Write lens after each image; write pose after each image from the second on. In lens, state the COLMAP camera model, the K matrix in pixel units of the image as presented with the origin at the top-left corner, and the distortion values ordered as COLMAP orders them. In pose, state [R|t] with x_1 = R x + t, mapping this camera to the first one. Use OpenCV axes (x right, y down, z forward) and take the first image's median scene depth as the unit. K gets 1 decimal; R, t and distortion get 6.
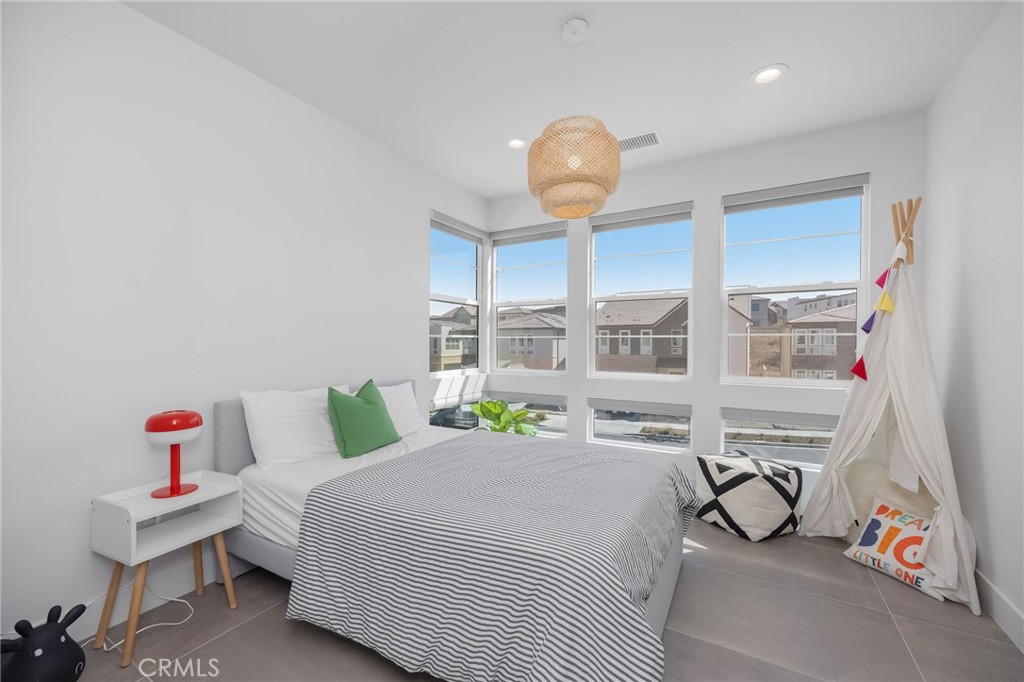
lens RADIAL K [[394.4, 0, 509.6], [0, 394.4, 348.5], [0, 0, 1]] dist [0.000970, 0.000029]
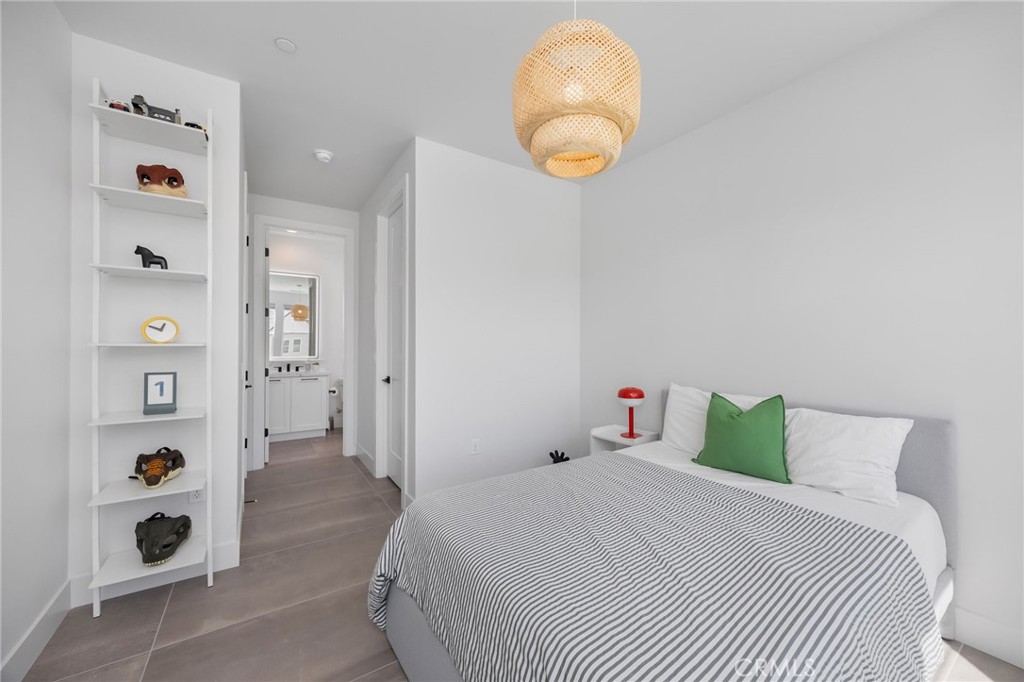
lens RADIAL K [[394.4, 0, 512.8], [0, 394.4, 342.1], [0, 0, 1]] dist [0.000970, 0.000029]
pose [[-0.447752, -0.007112, -0.894129, 0.696061], [-0.006700, 0.999967, -0.004599, -0.023640], [0.894133, 0.003932, -0.447785, 1.005943]]
